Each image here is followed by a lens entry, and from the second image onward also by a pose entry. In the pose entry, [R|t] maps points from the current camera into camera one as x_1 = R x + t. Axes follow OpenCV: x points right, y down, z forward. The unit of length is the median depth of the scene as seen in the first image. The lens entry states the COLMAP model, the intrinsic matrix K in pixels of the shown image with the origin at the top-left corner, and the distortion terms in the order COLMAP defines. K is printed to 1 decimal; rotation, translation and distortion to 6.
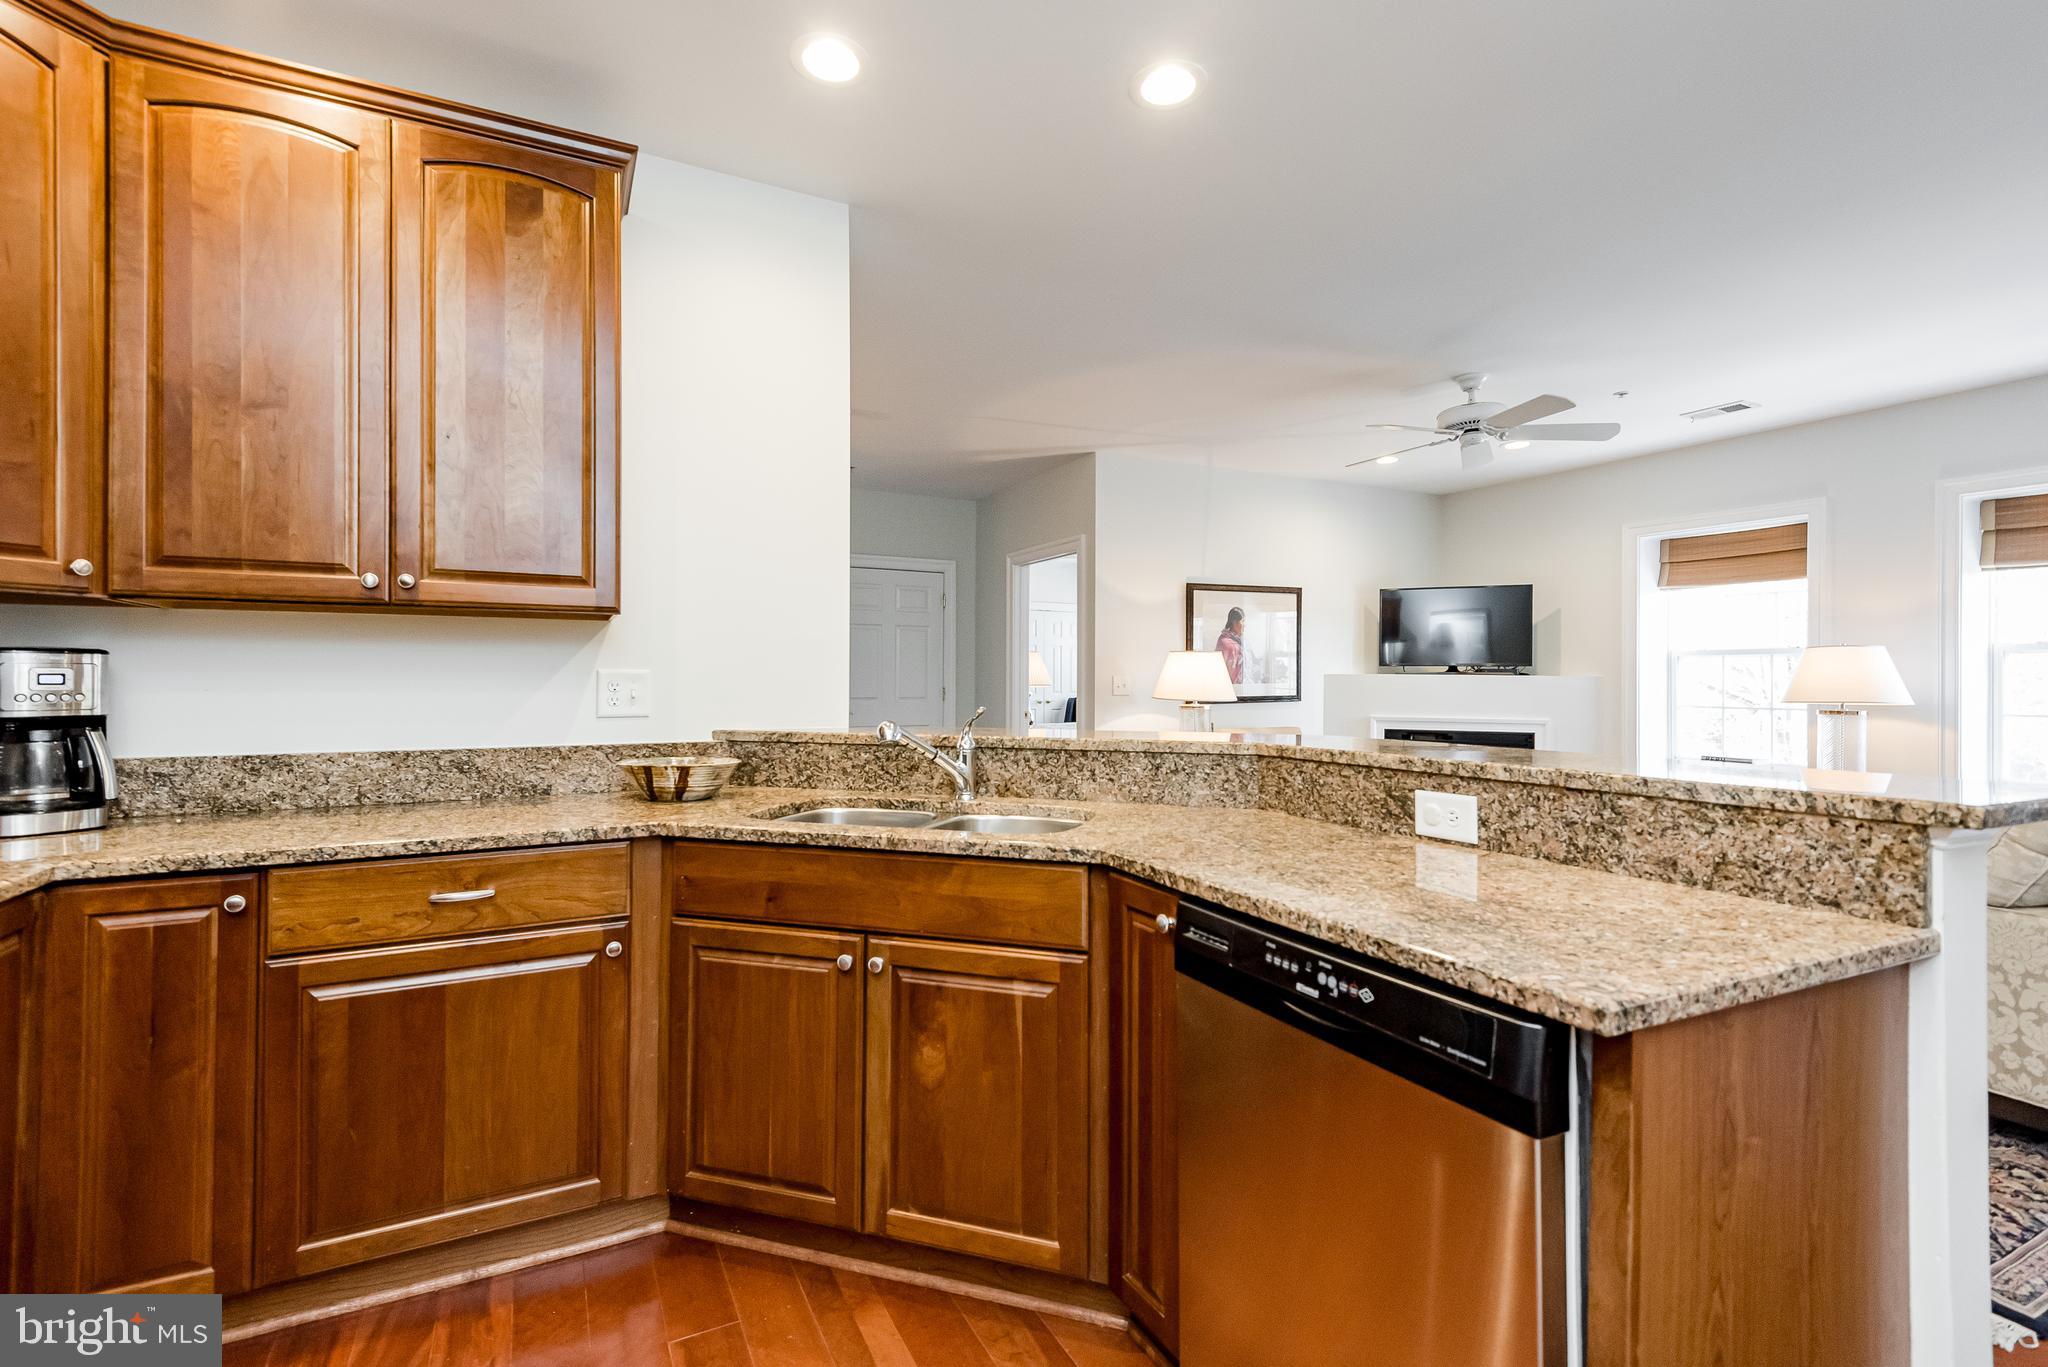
lens RADIAL K [[928.0, 0, 1019.2], [0, 928.0, 672.7], [0, 0, 1]] dist [0.022687, -0.009503]
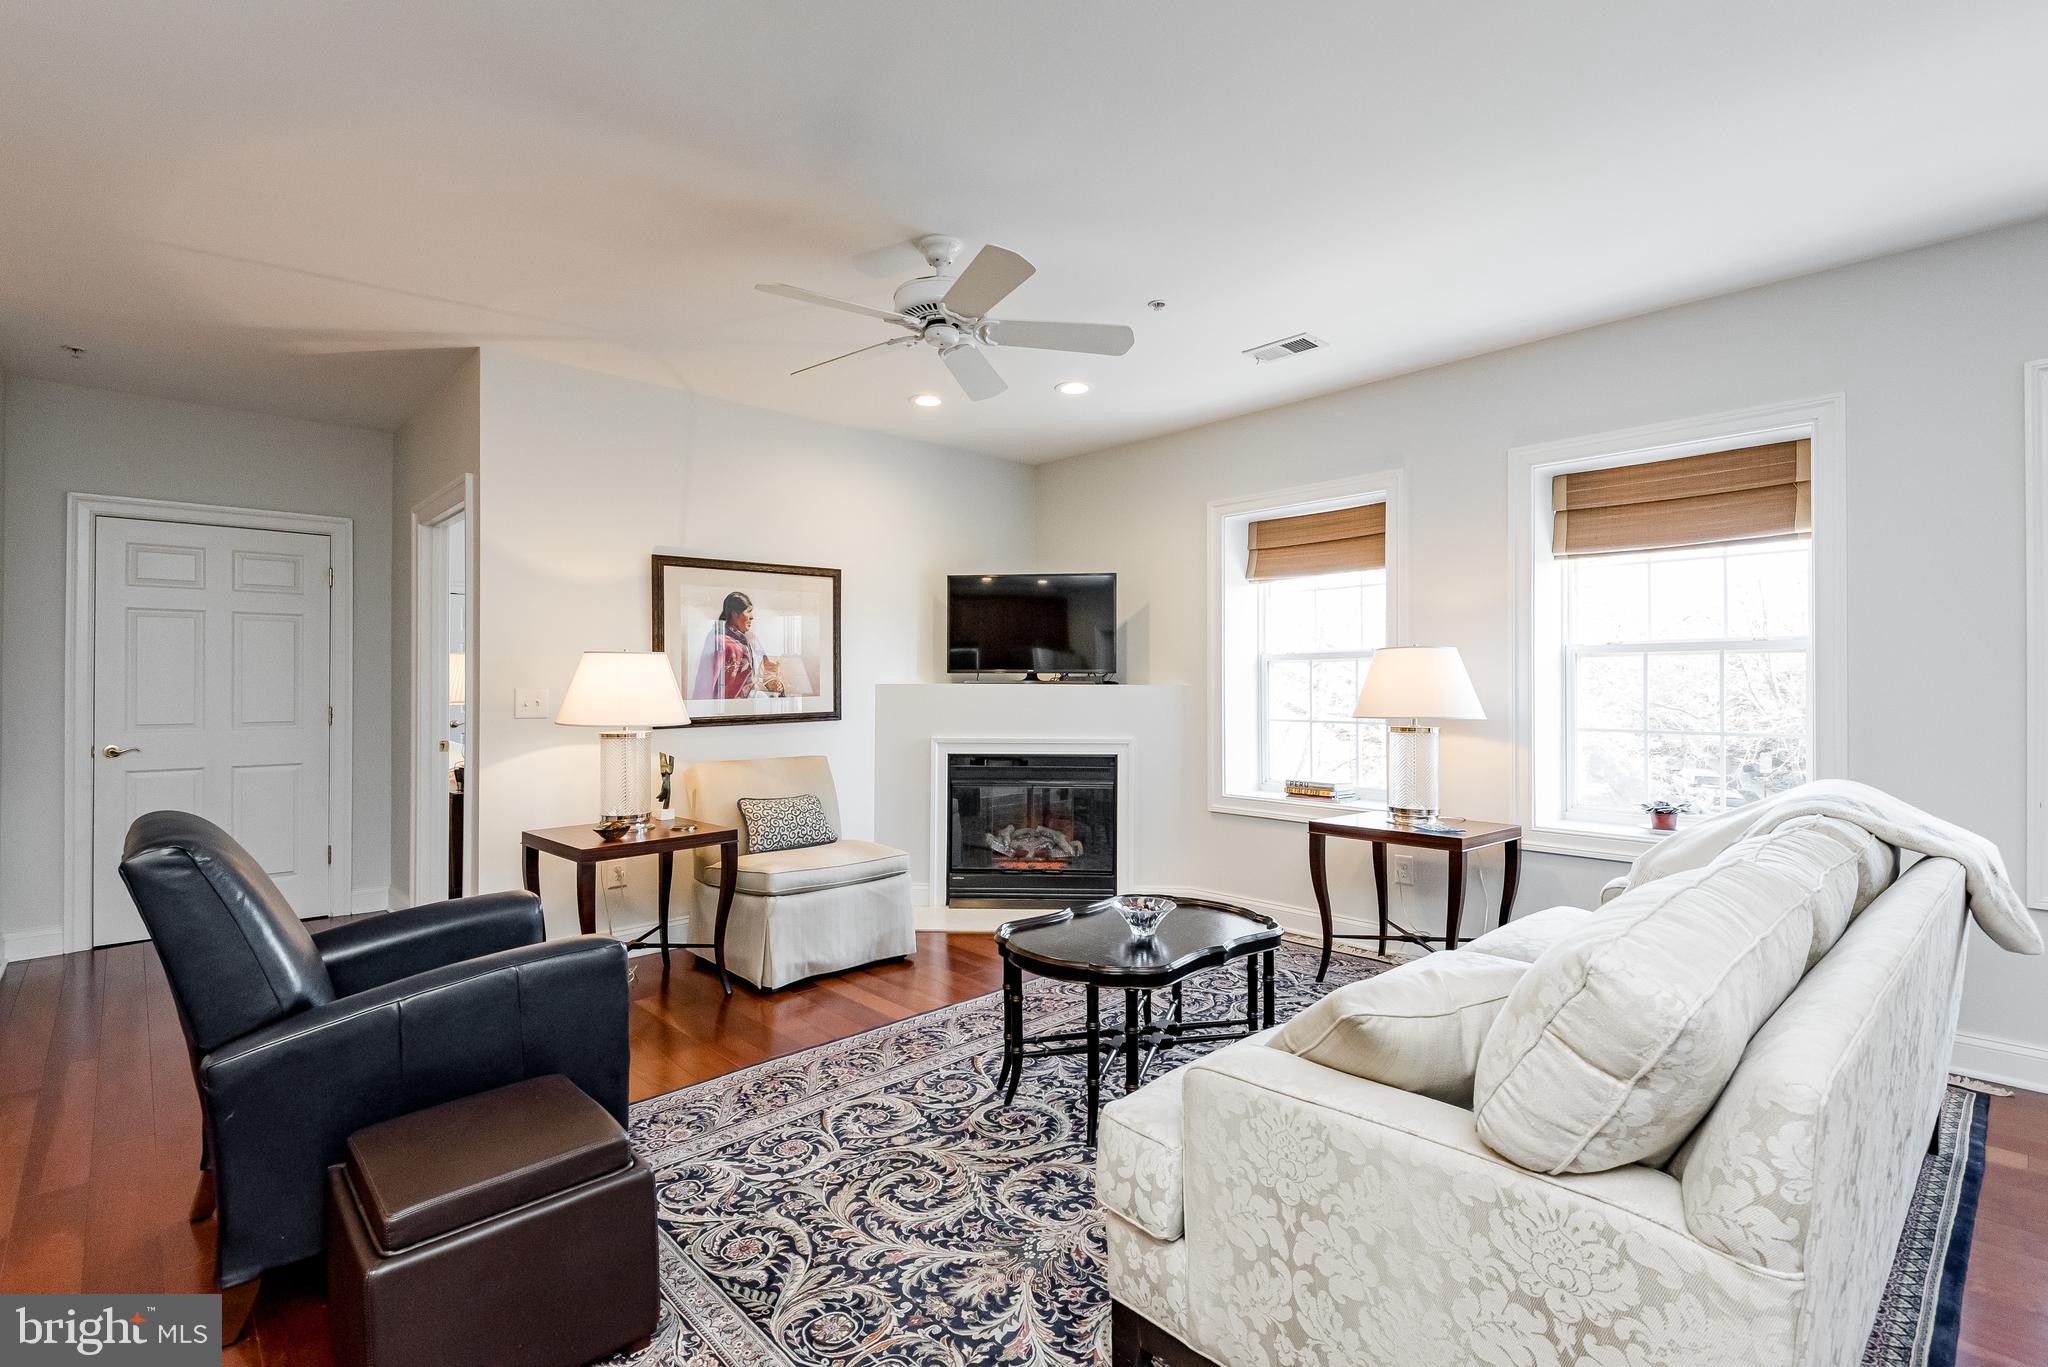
lens RADIAL K [[959.1, 0, 1012.3], [0, 959.1, 681.1], [0, 0, 1]] dist [0.020825, -0.014462]
pose [[0.963547, -0.003149, 0.267521, 0.290637], [0.002900, 0.999995, 0.001323, -0.001663], [-0.267524, -0.000499, 0.963551, 0.266152]]
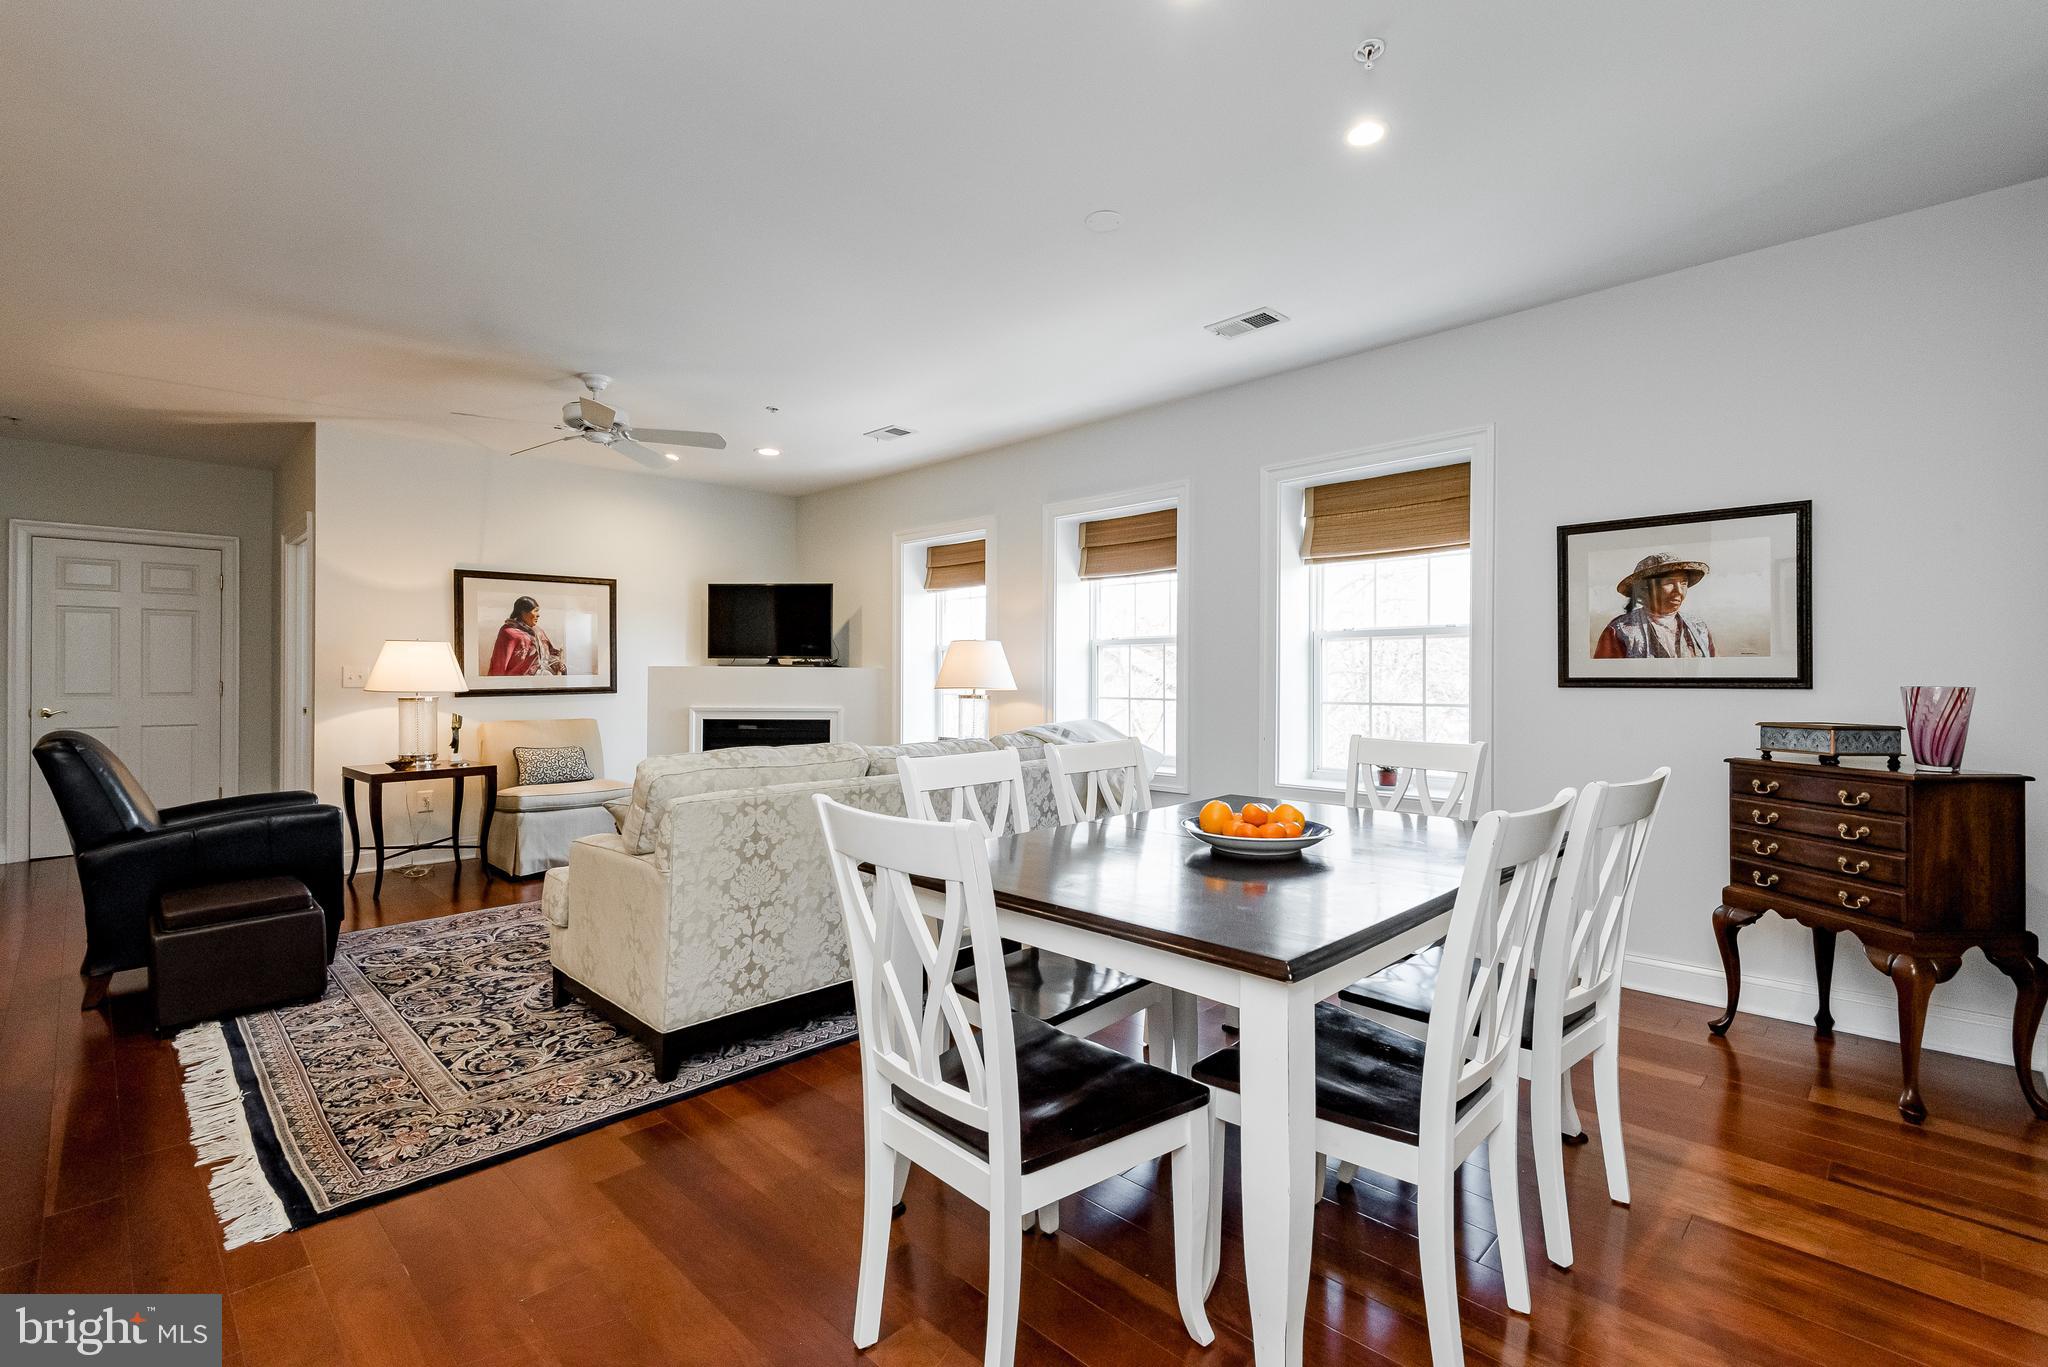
lens RADIAL K [[928.0, 0, 994.8], [0, 928.0, 676.1], [0, 0, 1]] dist [0.022687, -0.009503]
pose [[0.955024, 0.000770, 0.296526, 0.502357], [-0.002102, 0.999989, 0.004173, 0.009679], [-0.296520, -0.004609, 0.955016, -0.105460]]
